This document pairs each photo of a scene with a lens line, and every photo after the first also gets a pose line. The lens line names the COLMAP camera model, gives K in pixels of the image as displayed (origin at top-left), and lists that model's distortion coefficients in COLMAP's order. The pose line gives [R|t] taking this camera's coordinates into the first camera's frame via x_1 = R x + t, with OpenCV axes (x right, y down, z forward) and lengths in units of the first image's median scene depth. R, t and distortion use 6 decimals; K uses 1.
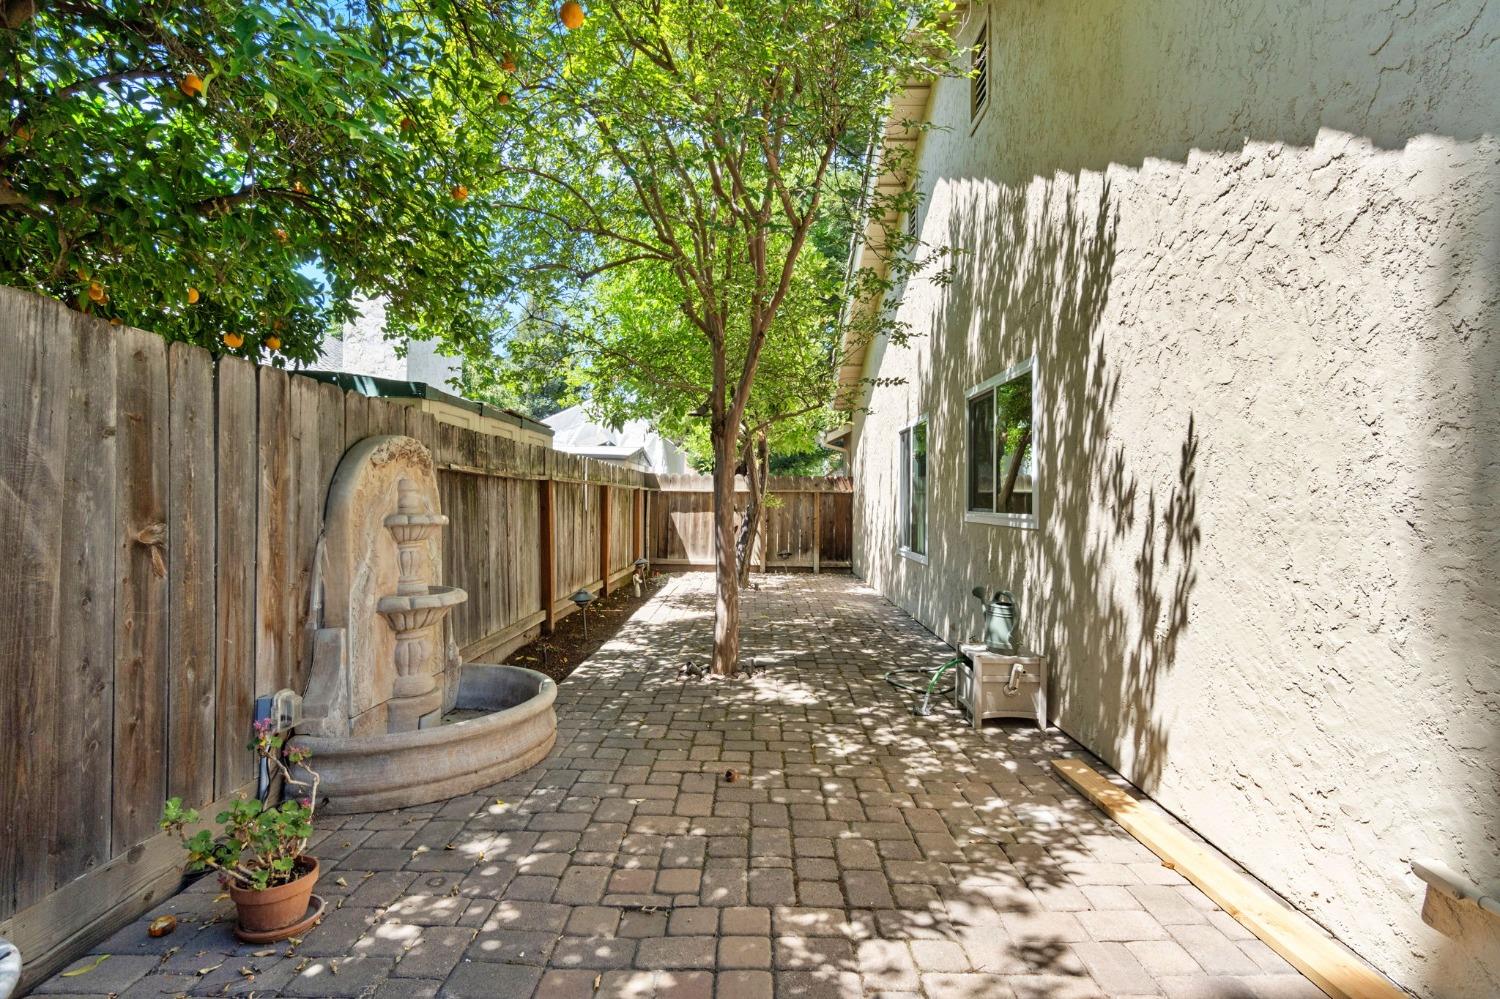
lens RADIAL K [[645.5, 0, 751.6], [0, 645.5, 503.0], [0, 0, 1]] dist [-0.006140, 0.000979]
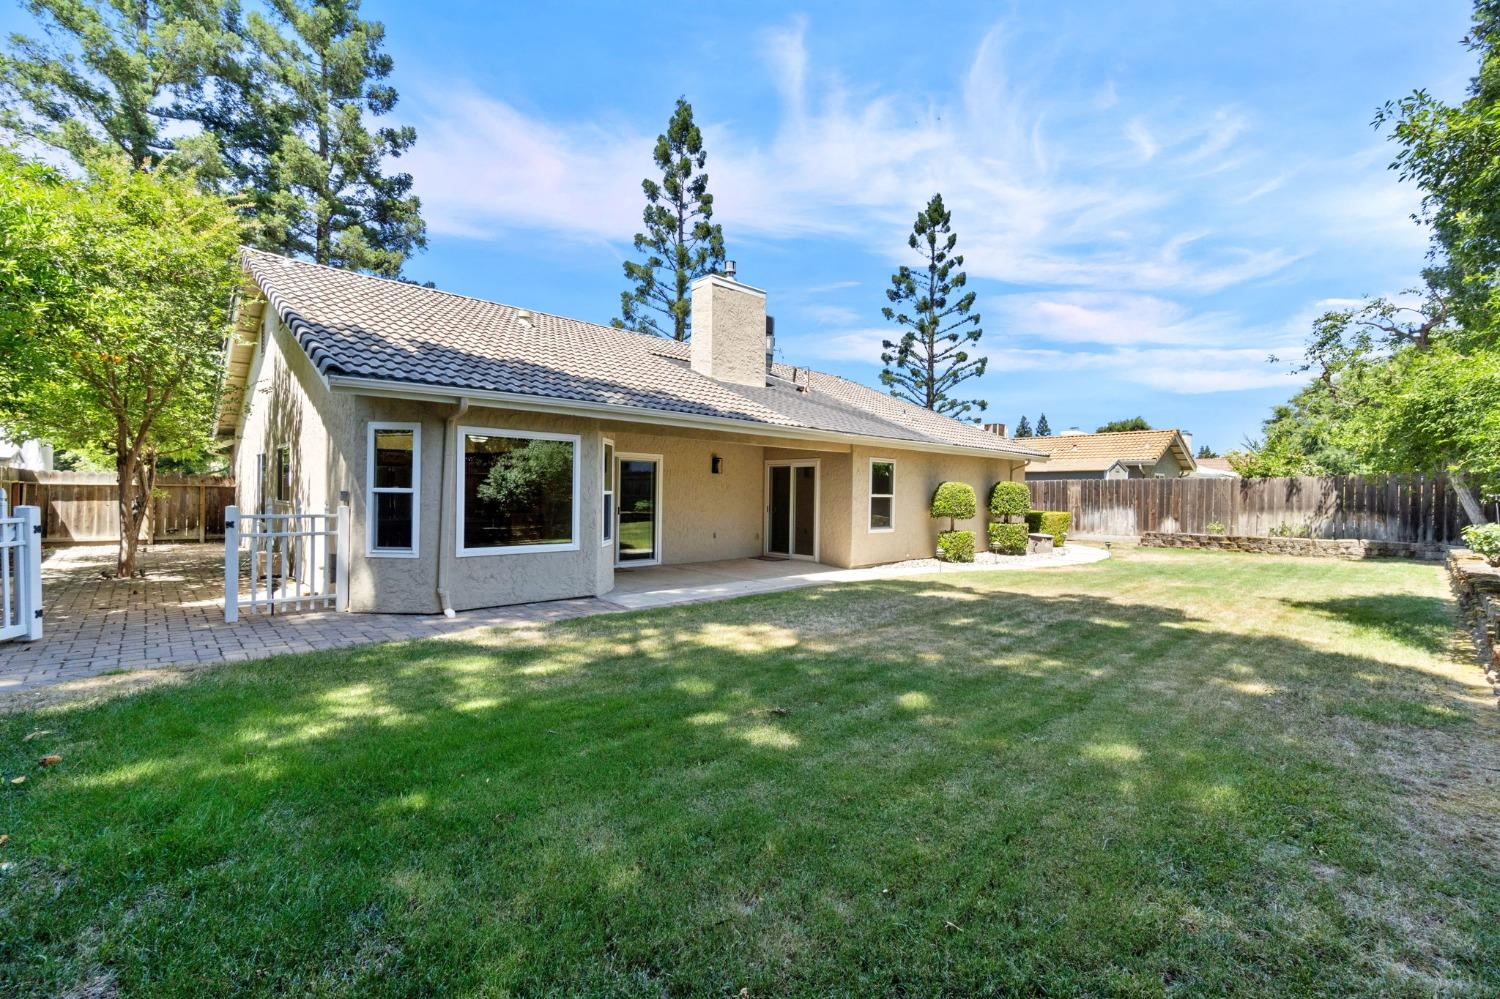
lens RADIAL K [[645.5, 0, 754.1], [0, 645.5, 501.2], [0, 0, 1]] dist [-0.006140, 0.000979]
pose [[0.715405, -0.004615, 0.698695, -0.019067], [-0.003692, 0.999939, 0.010385, -0.003258], [-0.698700, -0.010009, 0.715345, -0.874101]]
